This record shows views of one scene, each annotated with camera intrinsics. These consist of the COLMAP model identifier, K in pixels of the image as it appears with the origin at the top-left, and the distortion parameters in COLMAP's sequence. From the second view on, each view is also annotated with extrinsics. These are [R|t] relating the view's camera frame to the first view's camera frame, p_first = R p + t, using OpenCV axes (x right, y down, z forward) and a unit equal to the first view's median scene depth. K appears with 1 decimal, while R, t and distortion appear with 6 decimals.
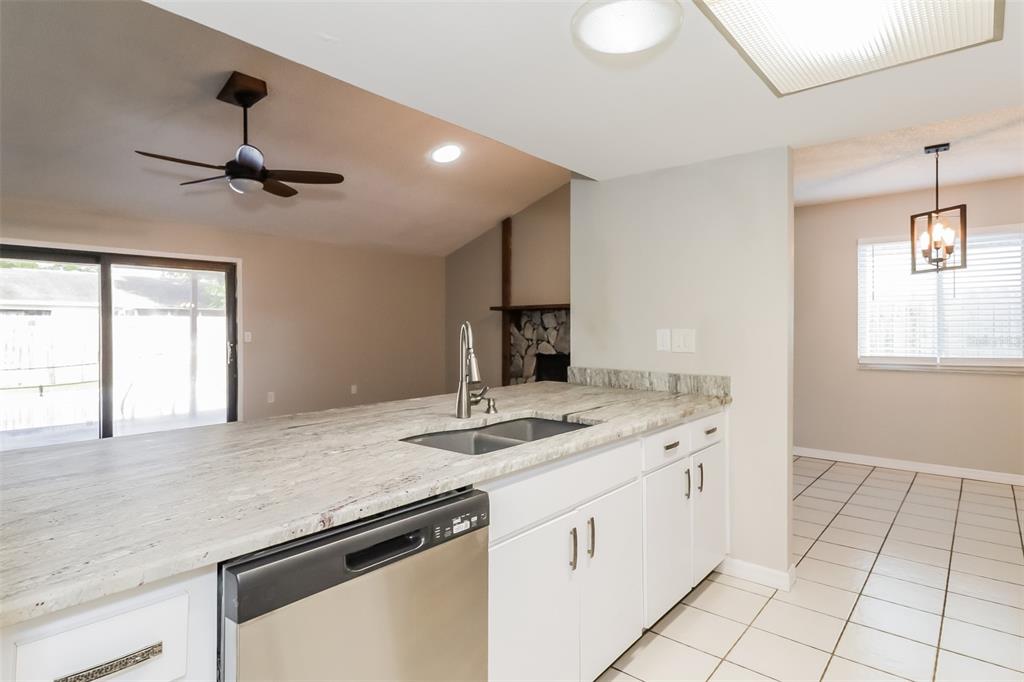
lens RADIAL K [[564.0, 0, 510.1], [0, 564.0, 330.1], [0, 0, 1]] dist [0.003172, 0.000619]
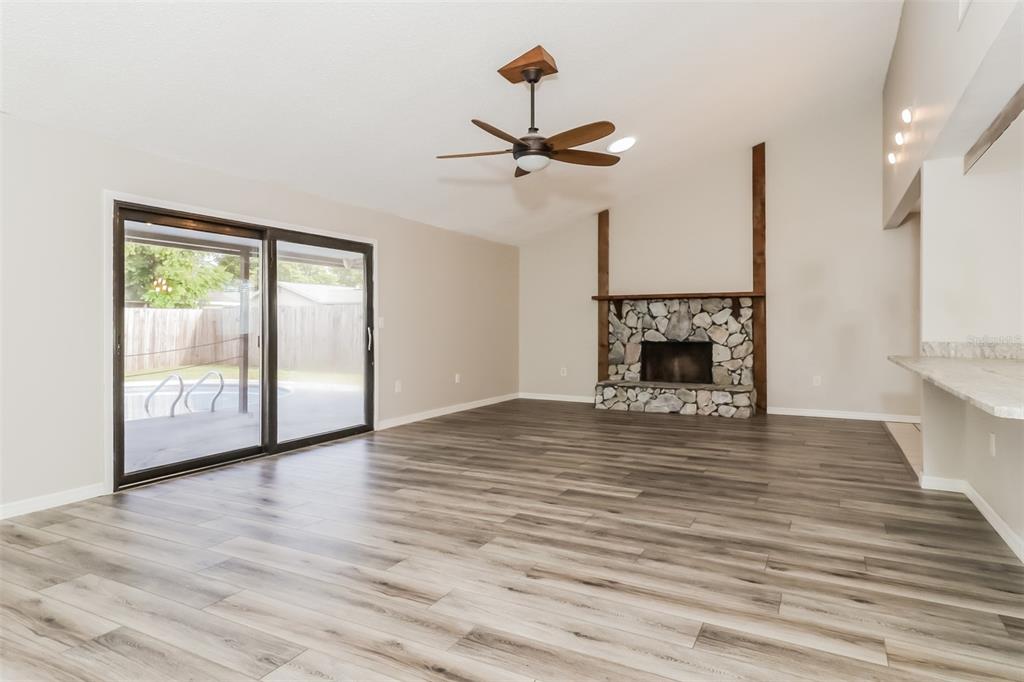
lens RADIAL K [[564.0, 0, 510.1], [0, 564.0, 330.1], [0, 0, 1]] dist [0.003172, 0.000619]
pose [[0.981432, 0.002247, 0.191797, -0.398024], [-0.003299, 0.999981, 0.005166, 0.016817], [-0.191782, -0.005703, 0.981421, 0.026456]]
